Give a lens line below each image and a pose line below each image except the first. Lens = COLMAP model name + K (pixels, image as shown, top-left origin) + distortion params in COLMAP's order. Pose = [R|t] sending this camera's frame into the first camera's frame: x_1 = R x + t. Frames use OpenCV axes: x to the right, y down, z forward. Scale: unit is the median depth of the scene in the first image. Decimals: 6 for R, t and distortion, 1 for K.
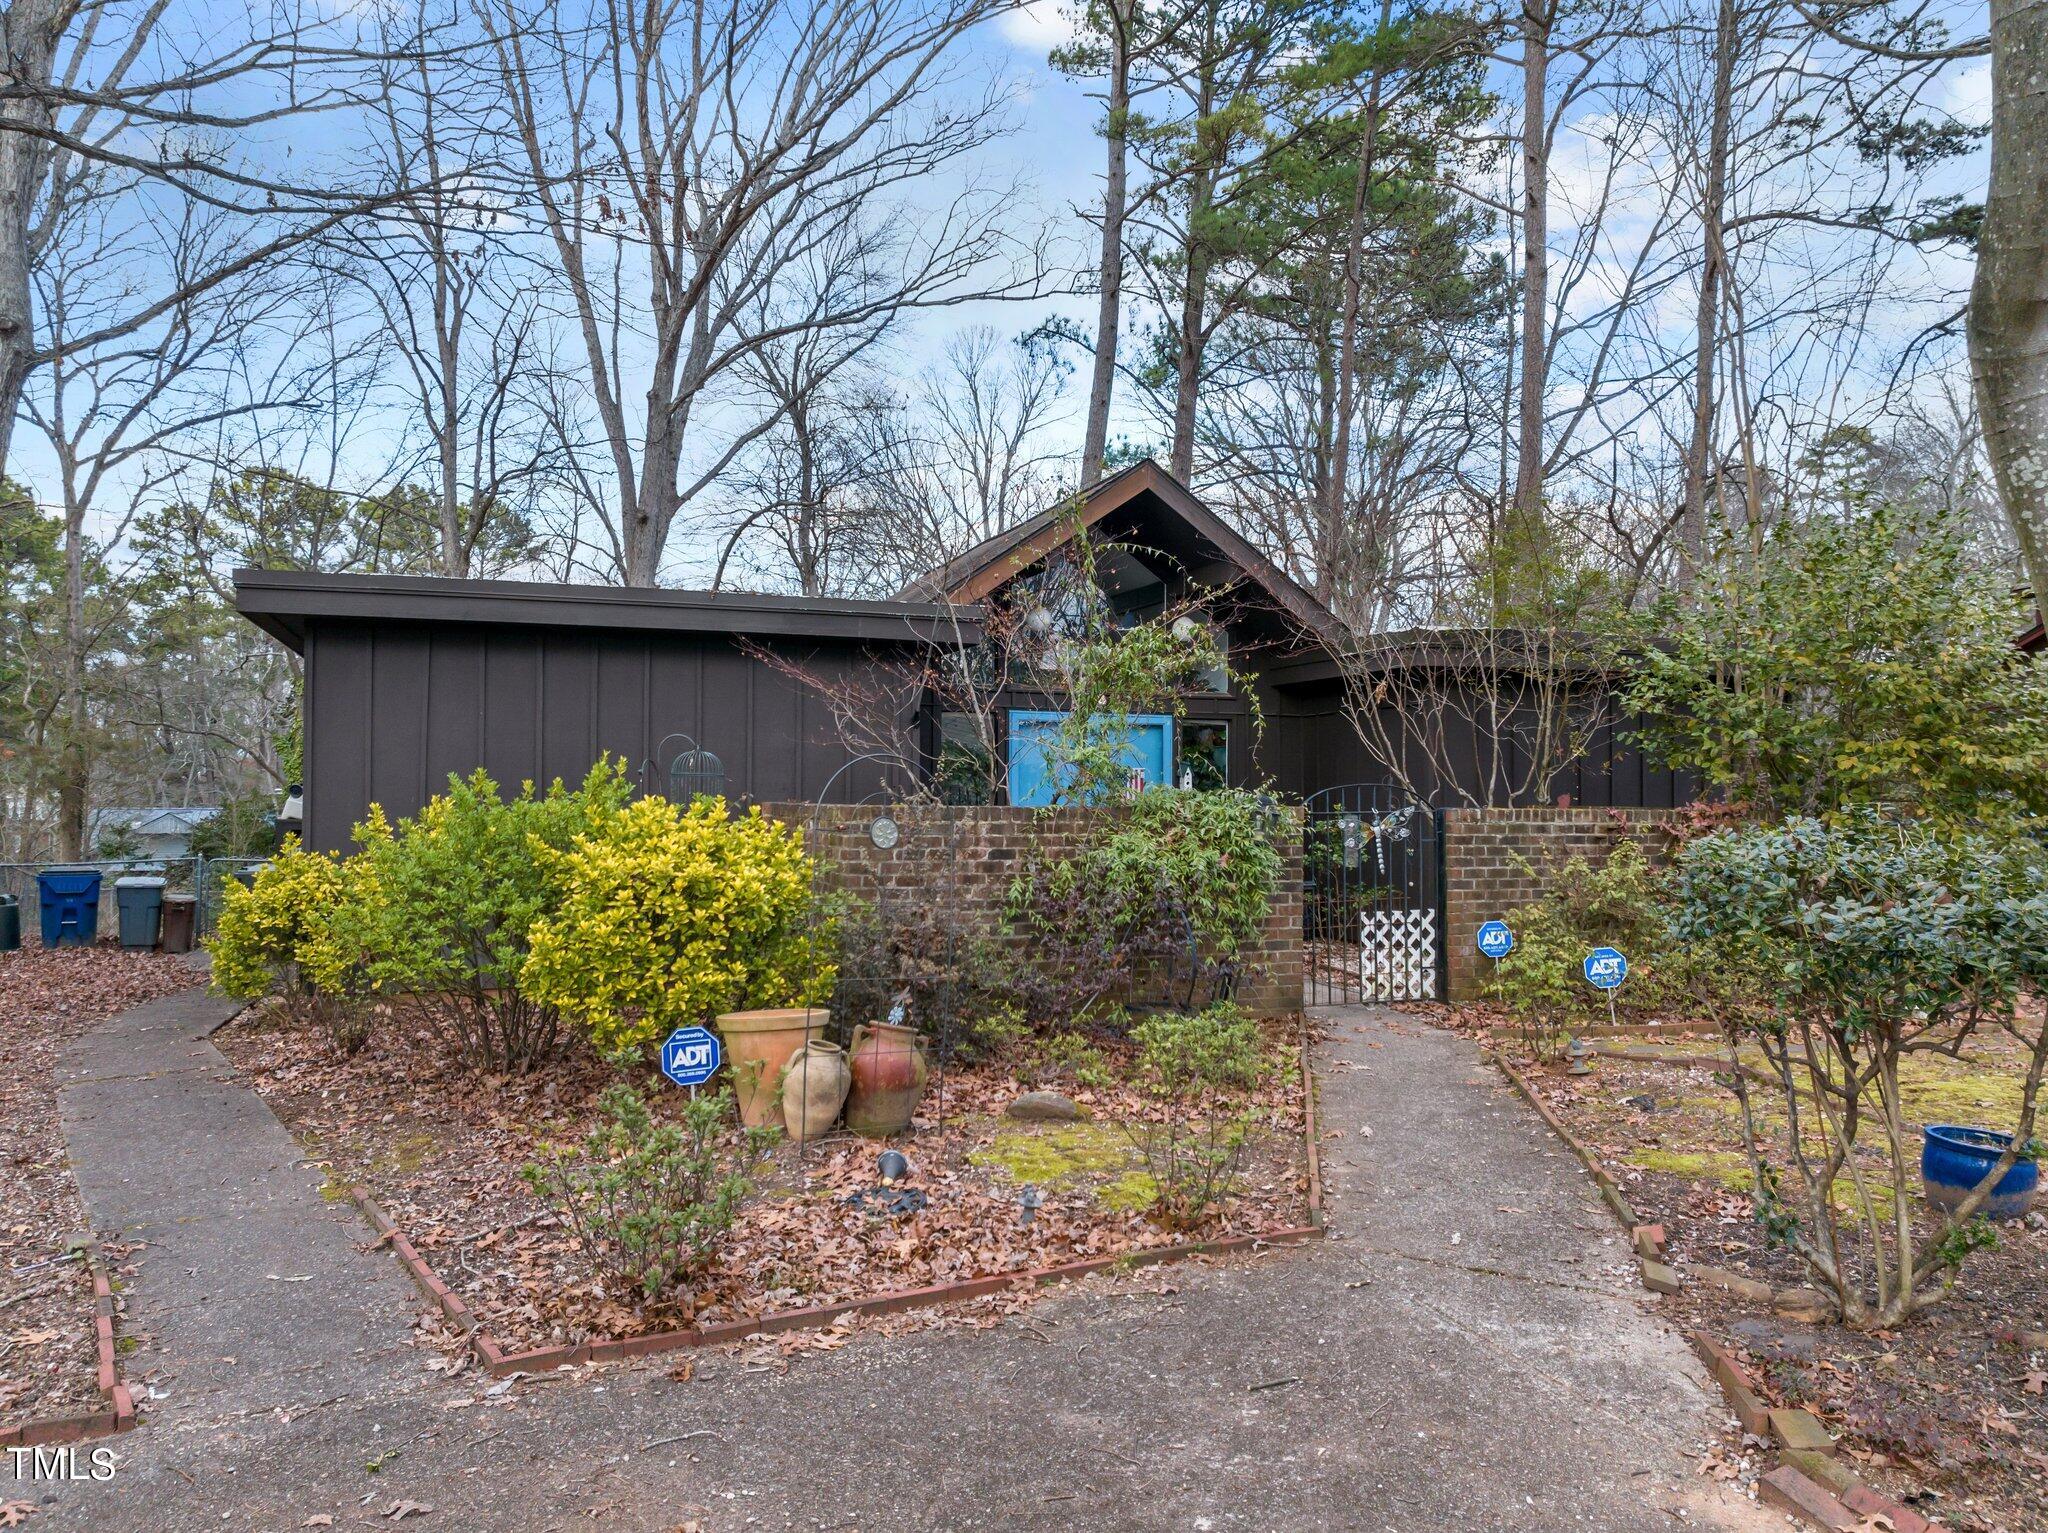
lens RADIAL K [[1422.5, 0, 1043.0], [0, 1422.5, 765.8], [0, 0, 1]] dist [-0.033018, -0.003233]
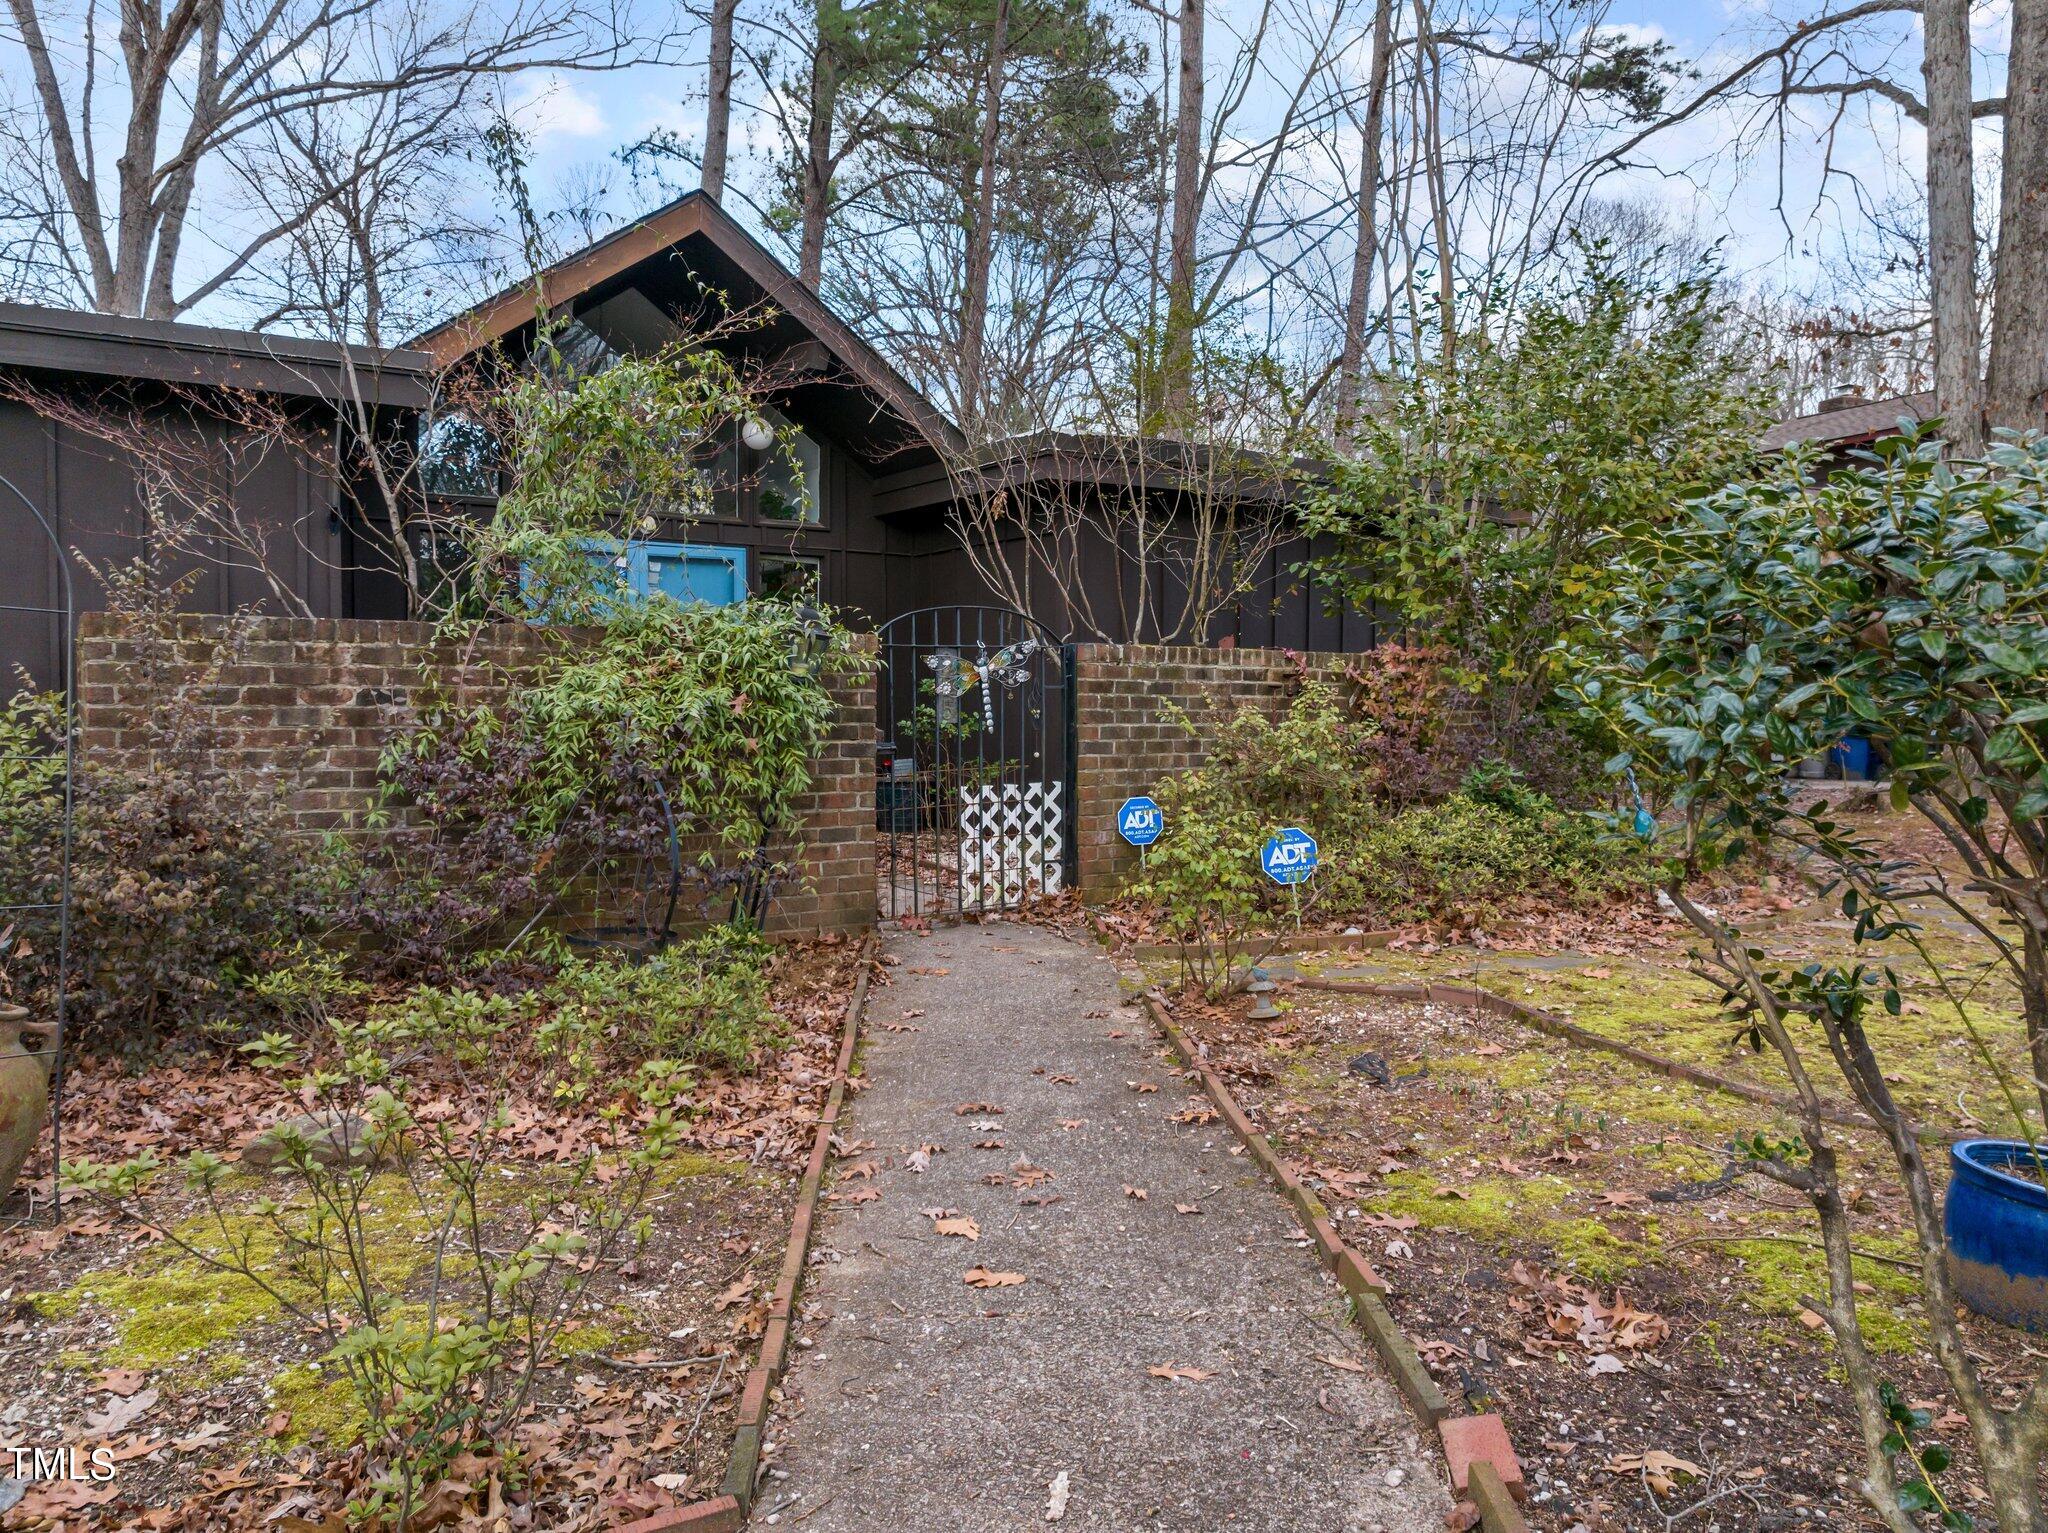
lens RADIAL K [[1427.9, 0, 1034.3], [0, 1427.9, 755.8], [0, 0, 1]] dist [-0.030692, -0.008596]
pose [[0.972222, -0.008899, 0.233891, 0.088956], [-0.006197, 0.997948, 0.063731, 0.040281], [-0.233978, -0.063410, 0.970172, 0.285661]]
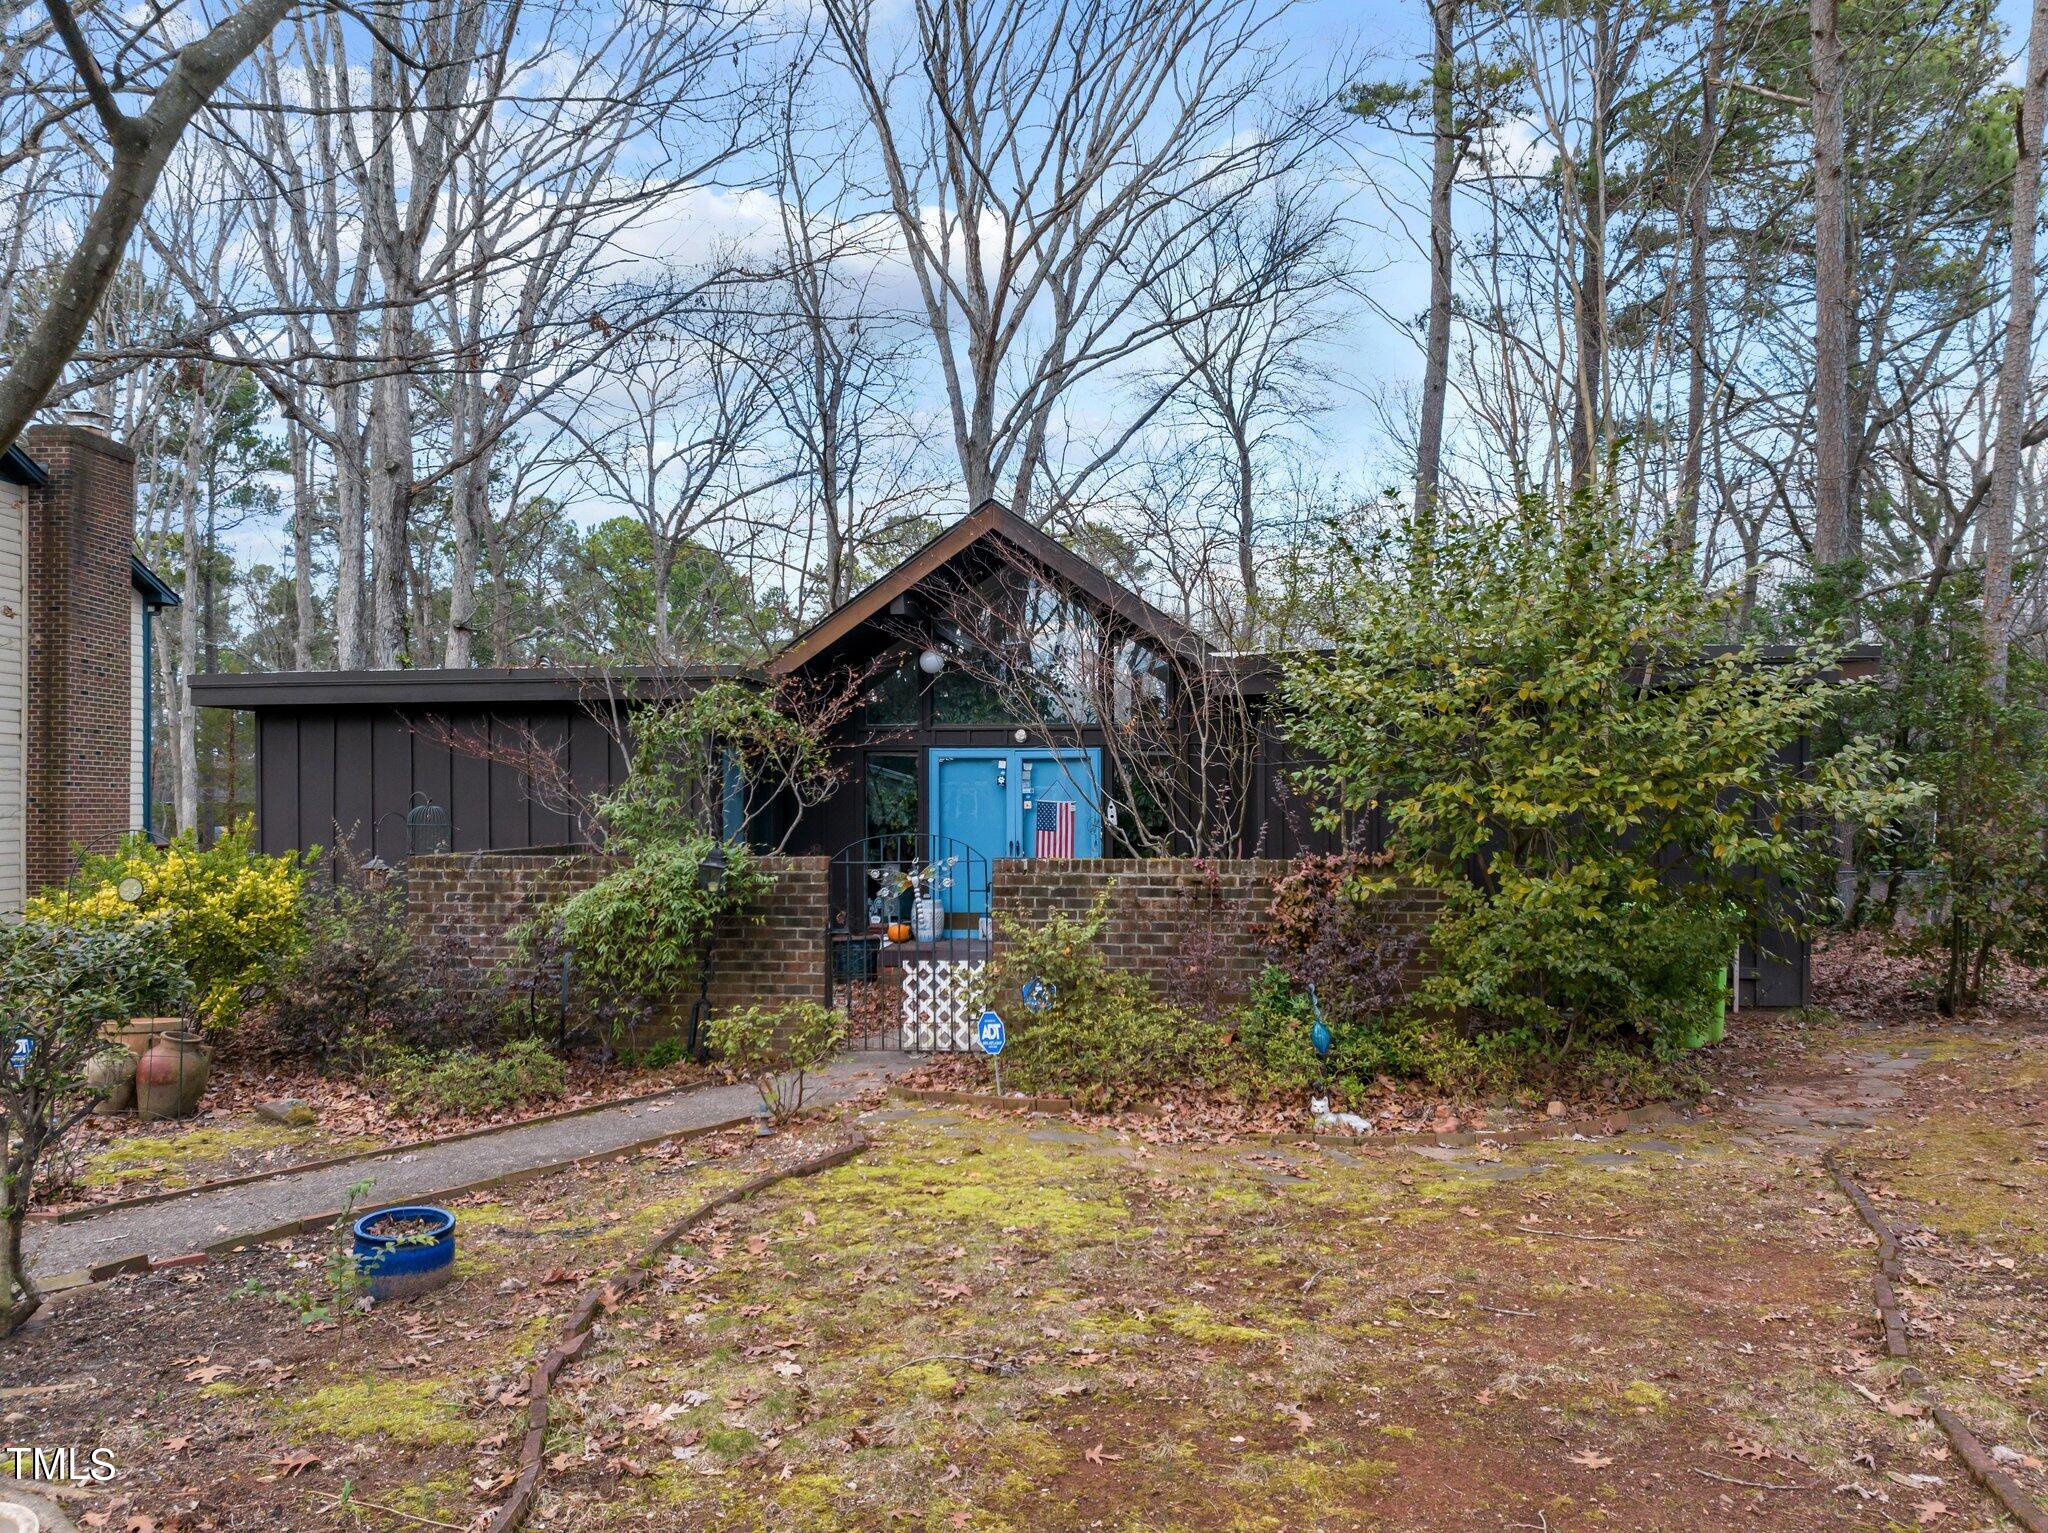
lens RADIAL K [[1440.8, 0, 1049.9], [0, 1440.8, 801.3], [0, 0, 1]] dist [-0.026021, -0.007643]
pose [[0.889212, -0.006112, -0.457455, 0.756235], [0.017516, 0.999632, 0.020692, -0.028503], [0.457161, -0.026413, 0.888992, 0.135061]]
